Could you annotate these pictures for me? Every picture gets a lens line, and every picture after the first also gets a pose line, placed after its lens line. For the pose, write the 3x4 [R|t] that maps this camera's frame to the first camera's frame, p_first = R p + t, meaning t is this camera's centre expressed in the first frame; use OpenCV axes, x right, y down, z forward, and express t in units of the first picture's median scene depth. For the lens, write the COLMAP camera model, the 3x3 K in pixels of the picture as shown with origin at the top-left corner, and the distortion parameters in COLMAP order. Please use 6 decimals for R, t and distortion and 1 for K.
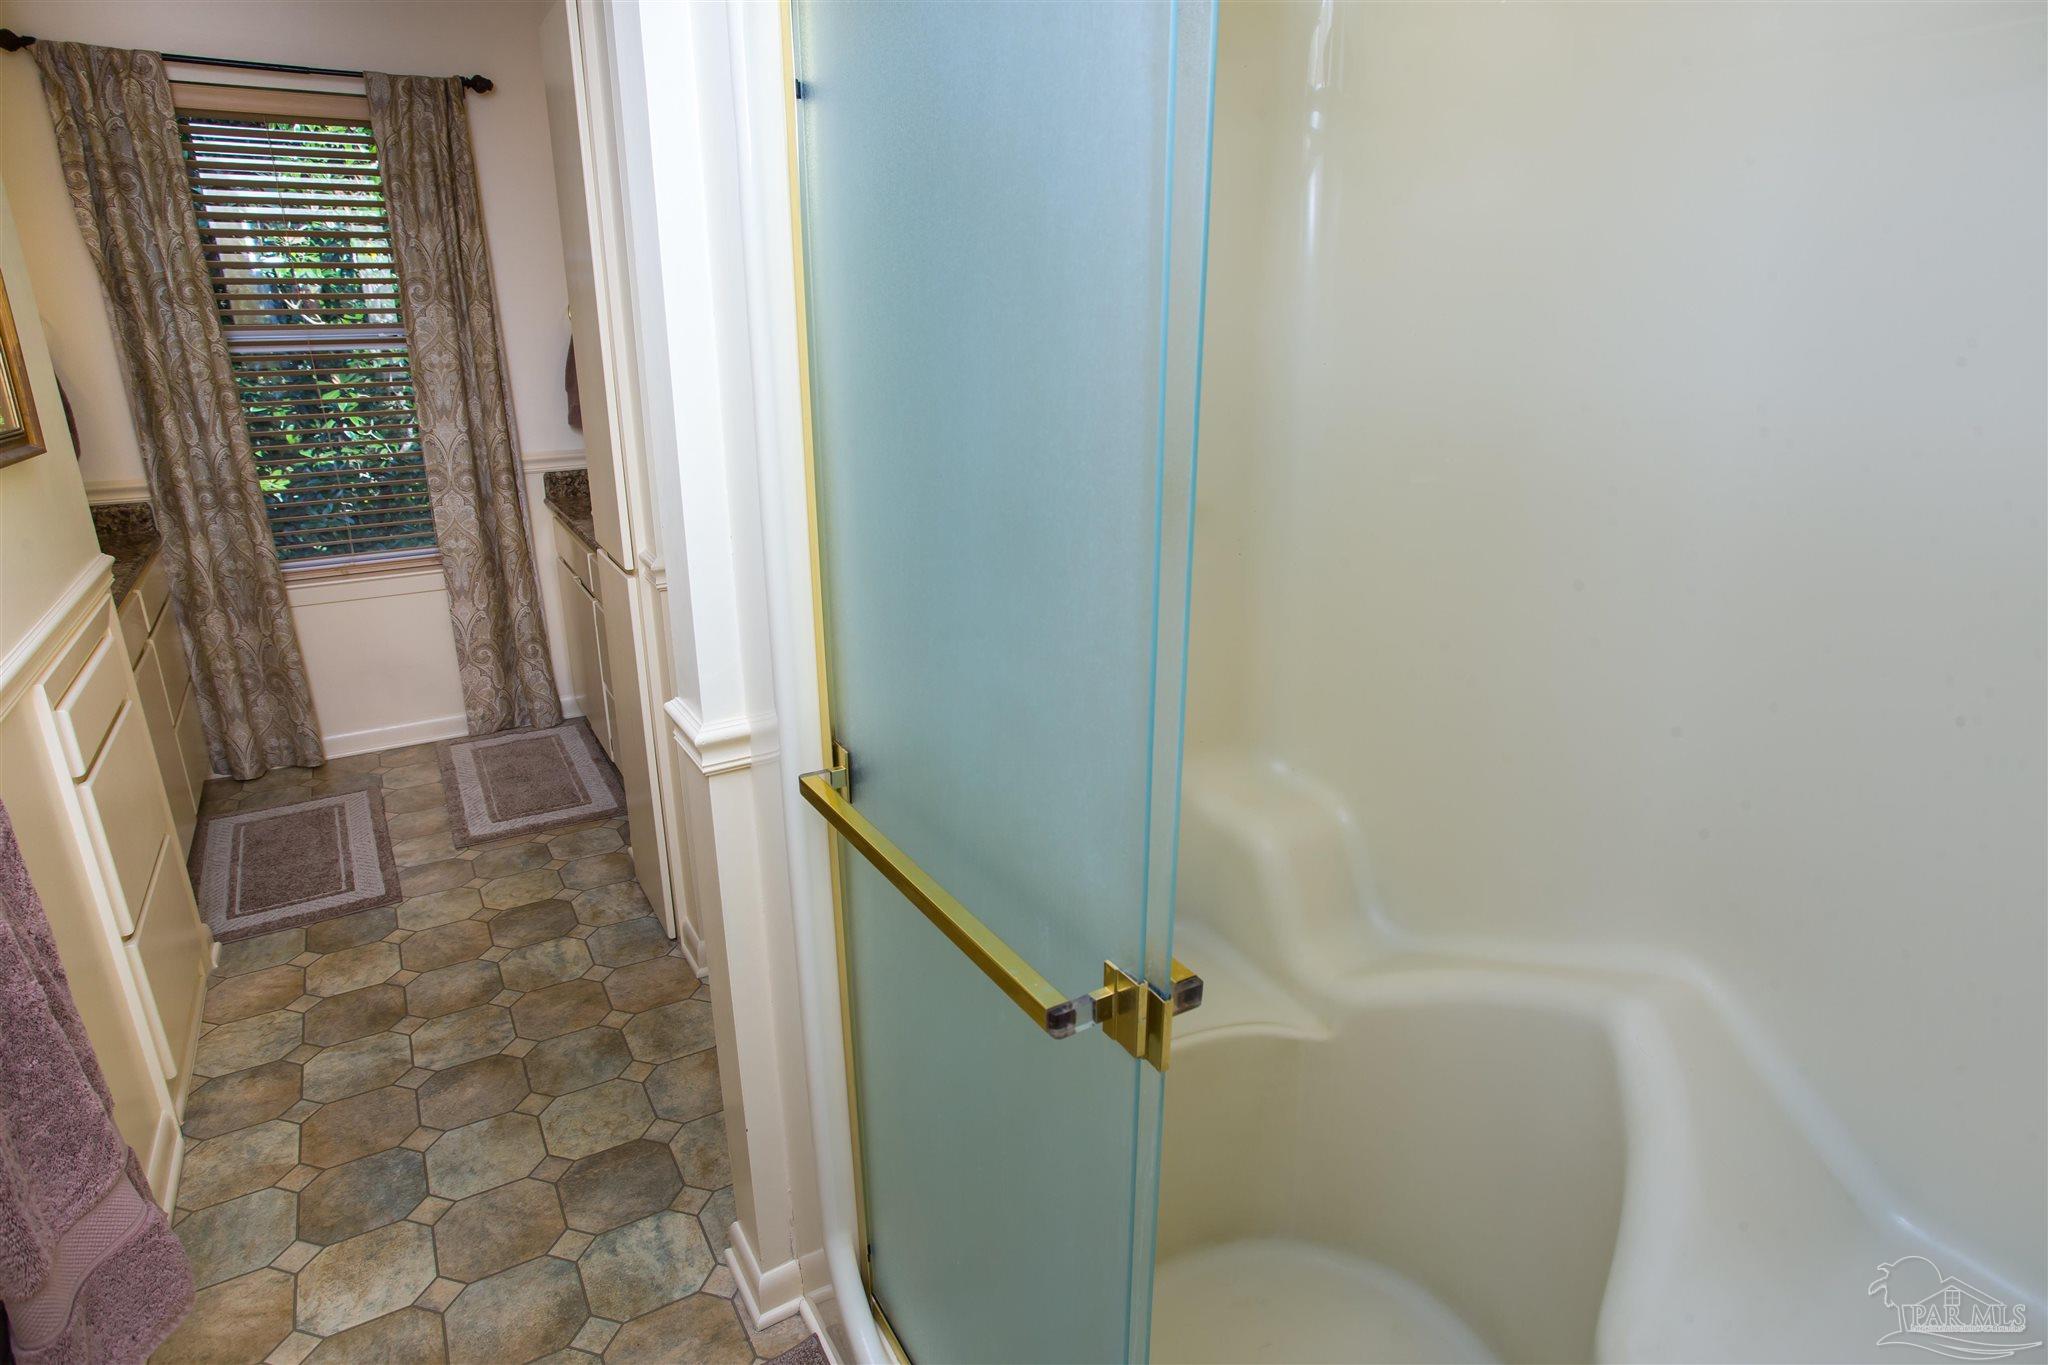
lens RADIAL K [[1119.2, 0, 1021.4], [0, 1119.2, 689.2], [0, 0, 1]] dist [-0.044476, 0.005159]
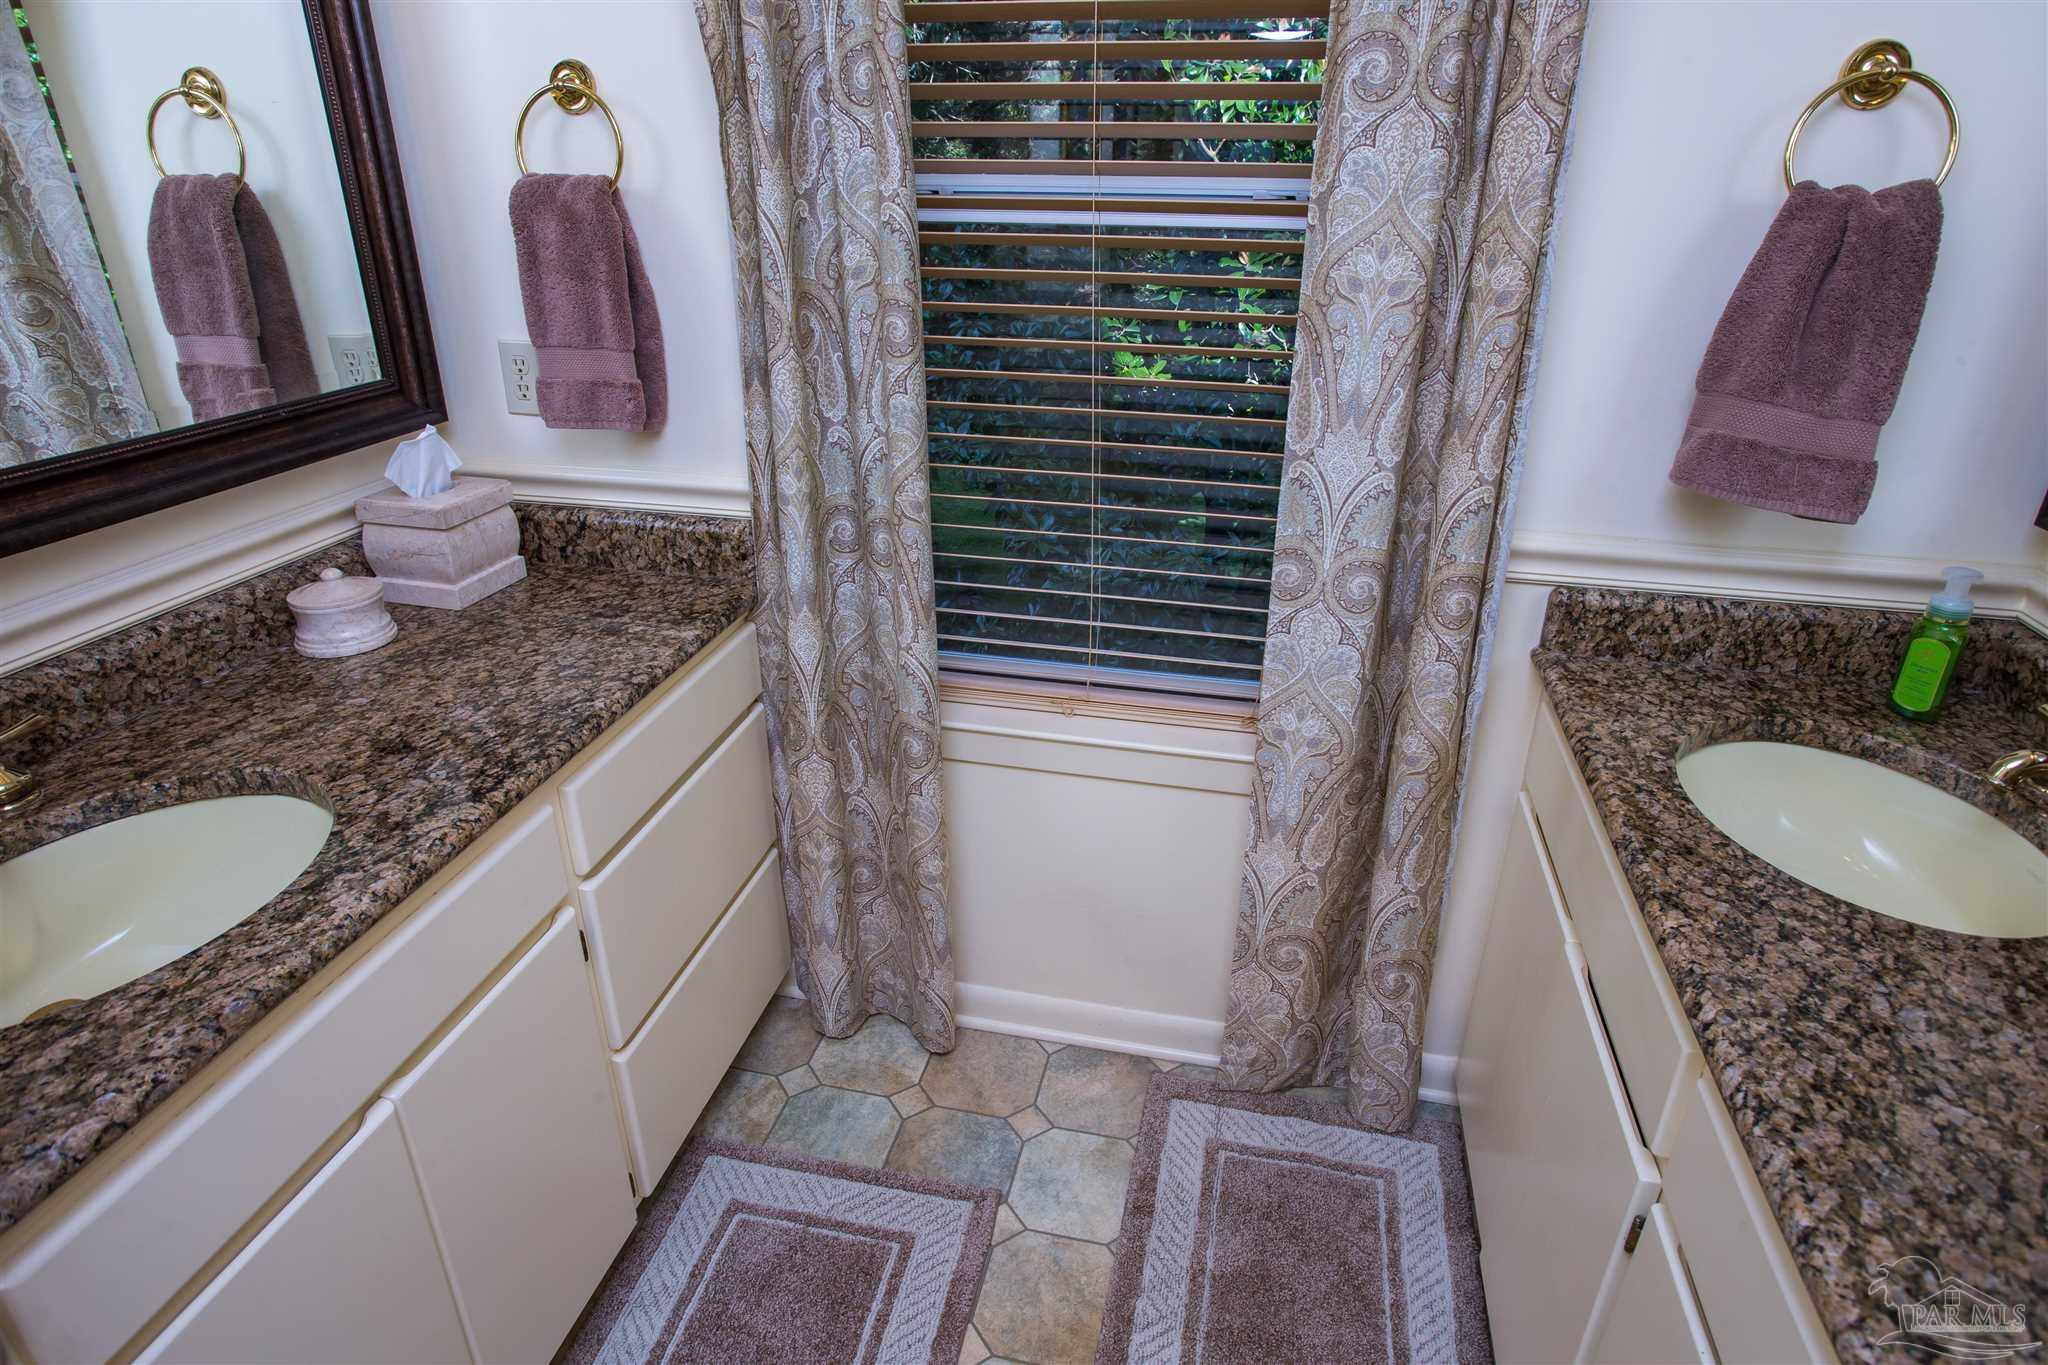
lens RADIAL K [[1119.2, 0, 1022.0], [0, 1119.2, 676.9], [0, 0, 1]] dist [-0.044476, 0.005159]
pose [[0.722927, 0.287013, -0.628490, -0.339138], [-0.227500, 0.957794, 0.175713, -0.204619], [0.652395, 0.015953, 0.757711, 0.637324]]
